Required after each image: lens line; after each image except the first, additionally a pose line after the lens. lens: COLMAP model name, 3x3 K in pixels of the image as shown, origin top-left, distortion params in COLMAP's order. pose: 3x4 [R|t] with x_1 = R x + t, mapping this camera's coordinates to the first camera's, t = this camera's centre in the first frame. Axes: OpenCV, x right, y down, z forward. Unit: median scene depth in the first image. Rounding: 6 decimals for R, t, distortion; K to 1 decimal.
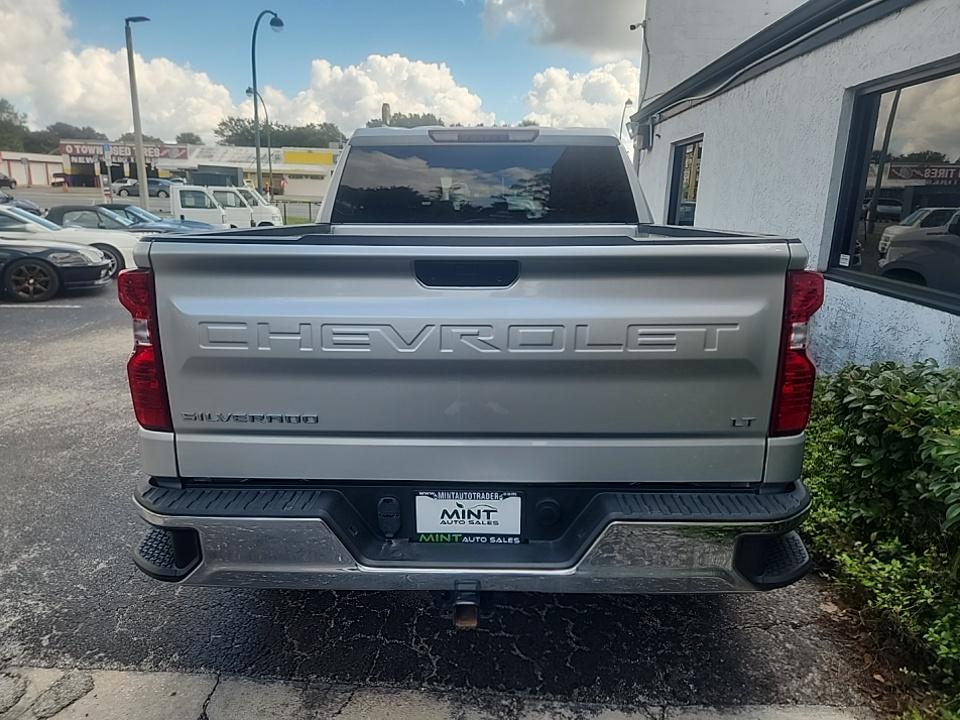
lens RADIAL K [[654.1, 0, 491.1], [0, 654.1, 357.0], [0, 0, 1]] dist [0.059971, -0.053235]
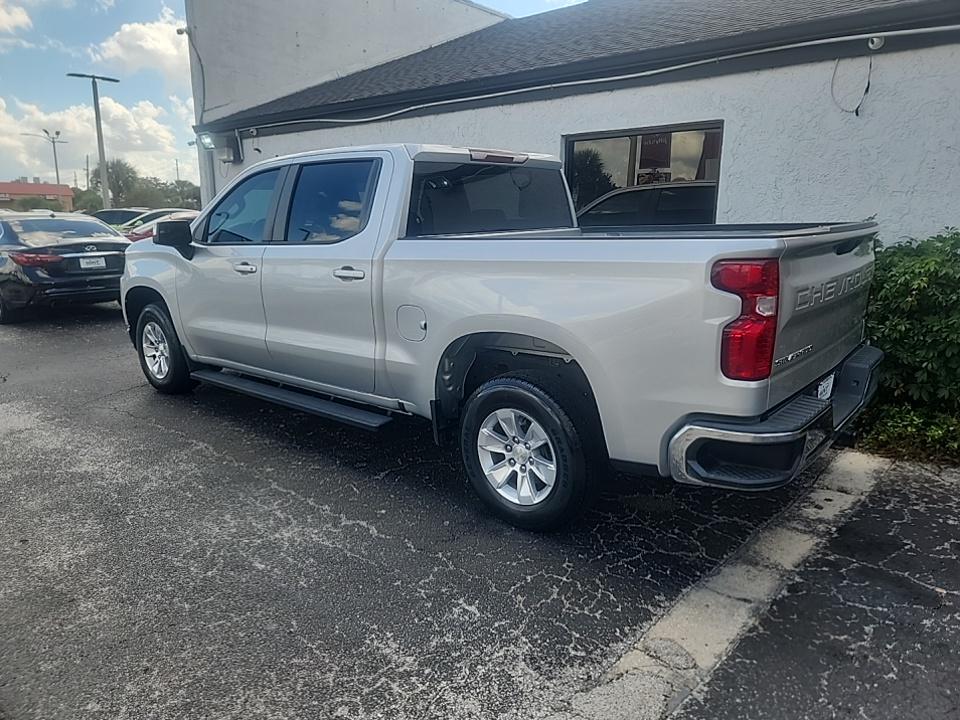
lens RADIAL K [[654.1, 0, 491.1], [0, 654.1, 357.0], [0, 0, 1]] dist [0.059971, -0.053235]
pose [[0.620823, -0.171416, 0.764981, -0.144356], [0.188229, 0.979850, 0.066805, -0.009152], [-0.761018, 0.102518, 0.640579, 0.043548]]
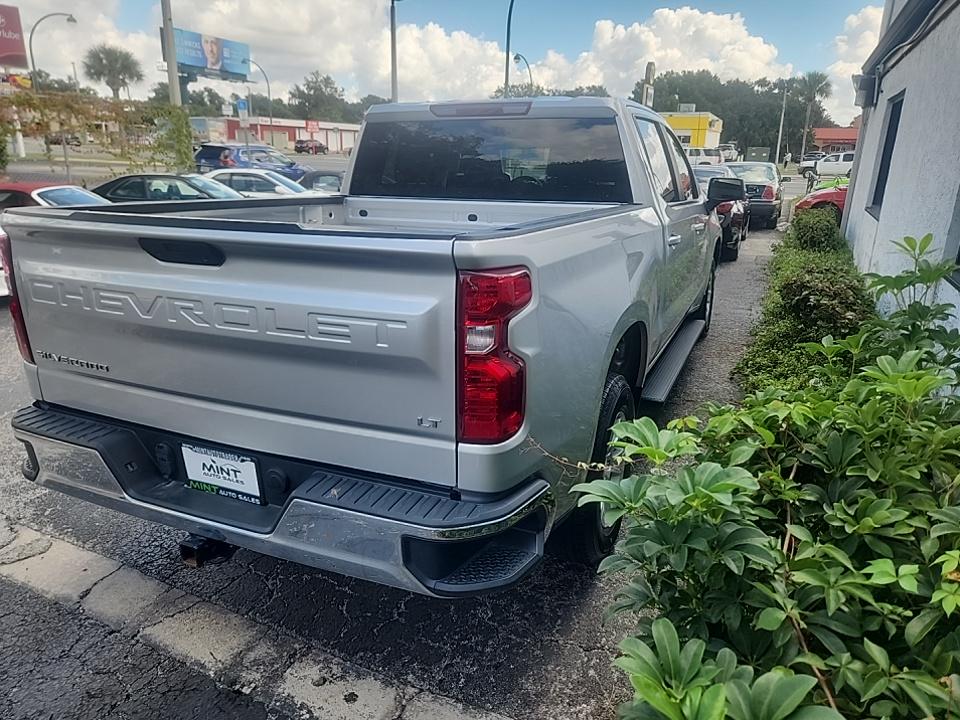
lens RADIAL K [[654.1, 0, 491.1], [0, 654.1, 357.0], [0, 0, 1]] dist [0.059971, -0.053235]
pose [[0.925058, 0.111641, -0.363049, 0.059779], [-0.092725, 0.993286, 0.069179, -0.005390], [0.368335, -0.030331, 0.929198, 0.010712]]
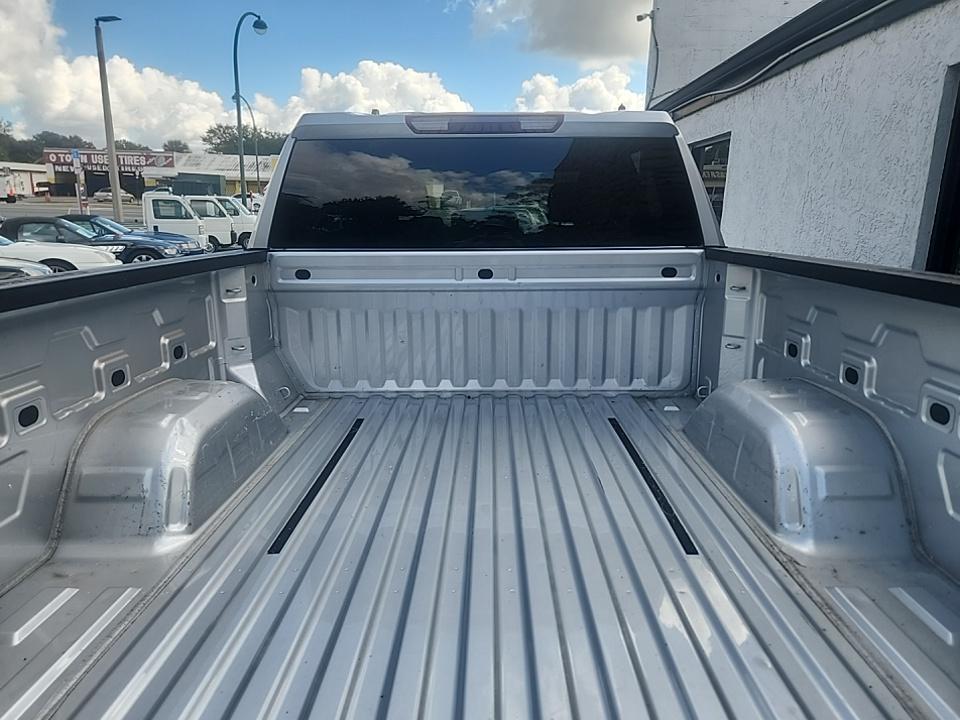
lens RADIAL K [[654.1, 0, 491.1], [0, 654.1, 357.0], [0, 0, 1]] dist [0.059971, -0.053235]
pose [[0.999907, -0.008548, 0.010648, -0.002044], [0.008649, 0.999918, -0.009446, -0.011892], [-0.010567, 0.009537, 0.999899, 0.044172]]
